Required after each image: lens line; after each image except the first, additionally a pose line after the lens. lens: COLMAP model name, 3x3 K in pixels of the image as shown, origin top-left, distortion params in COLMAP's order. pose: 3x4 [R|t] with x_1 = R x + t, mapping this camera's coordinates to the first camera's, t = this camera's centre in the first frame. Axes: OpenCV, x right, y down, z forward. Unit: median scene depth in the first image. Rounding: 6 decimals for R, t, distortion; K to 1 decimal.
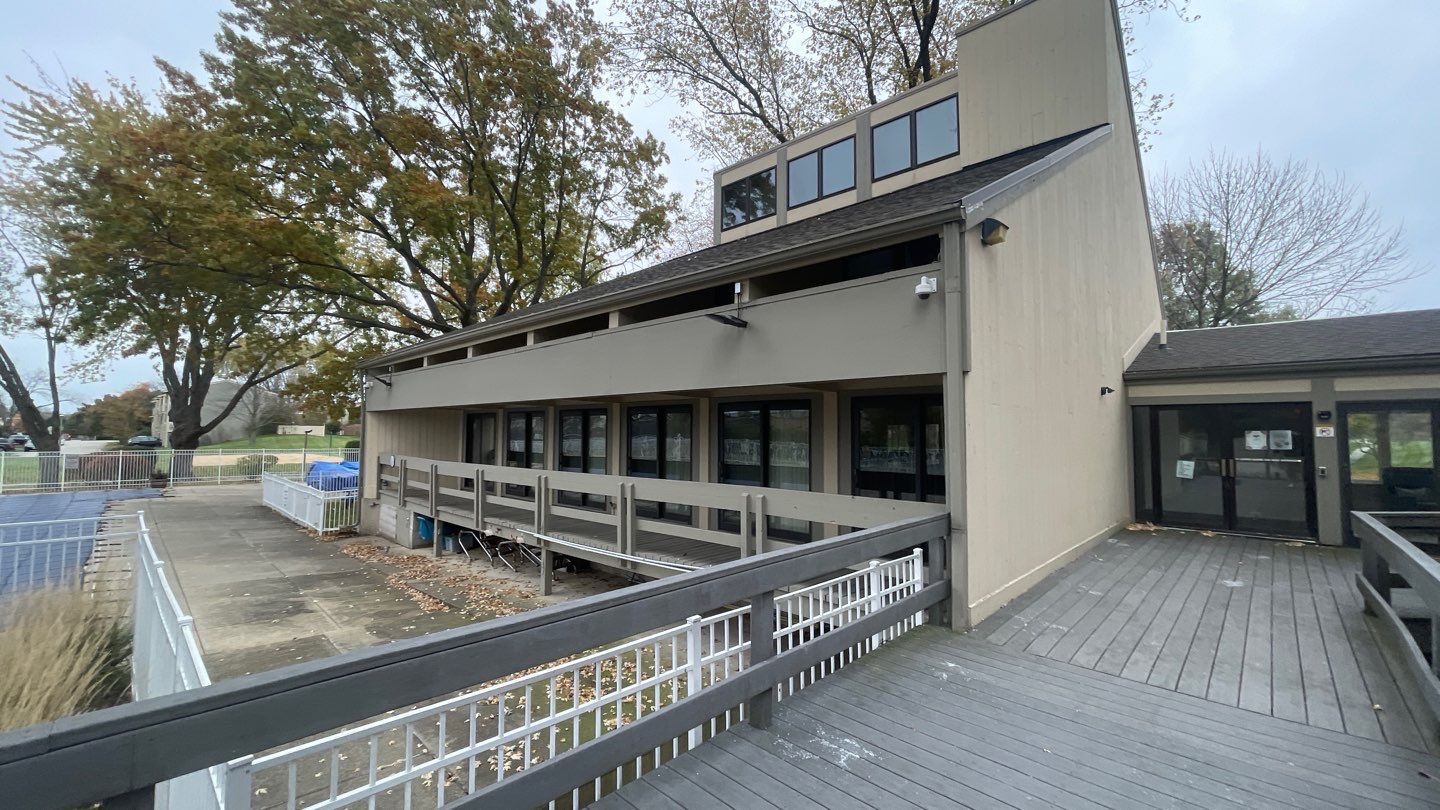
lens RADIAL K [[575.9, 0, 712.8], [0, 575.9, 400.6], [0, 0, 1]] dist [0.001165, -0.001332]
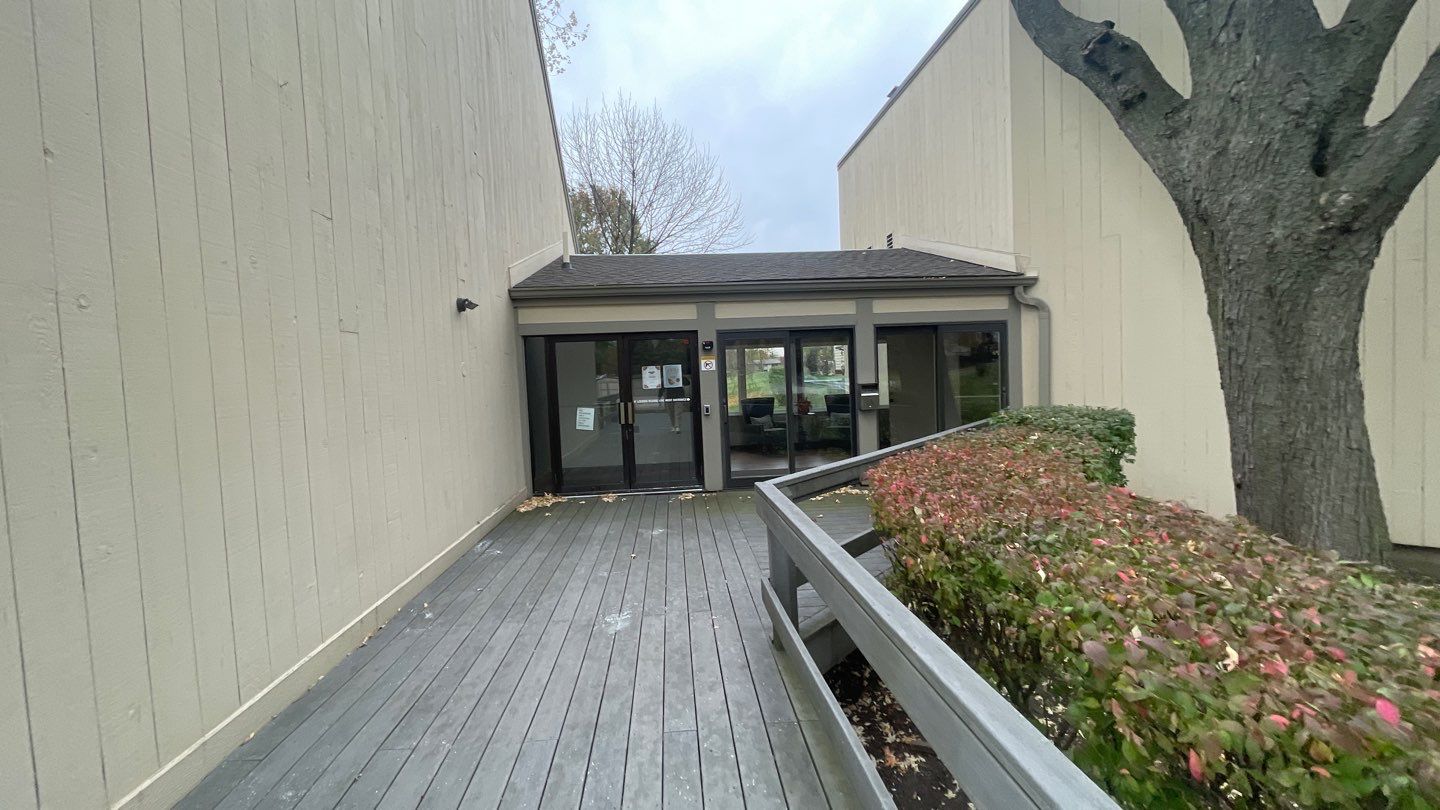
lens RADIAL K [[575.9, 0, 718.0], [0, 575.9, 400.9], [0, 0, 1]] dist [0.001165, -0.001332]
pose [[0.653918, -0.069789, 0.753339, 0.380880], [0.003537, 0.996007, 0.089200, 0.028738], [-0.756557, -0.055665, 0.651554, 0.386889]]
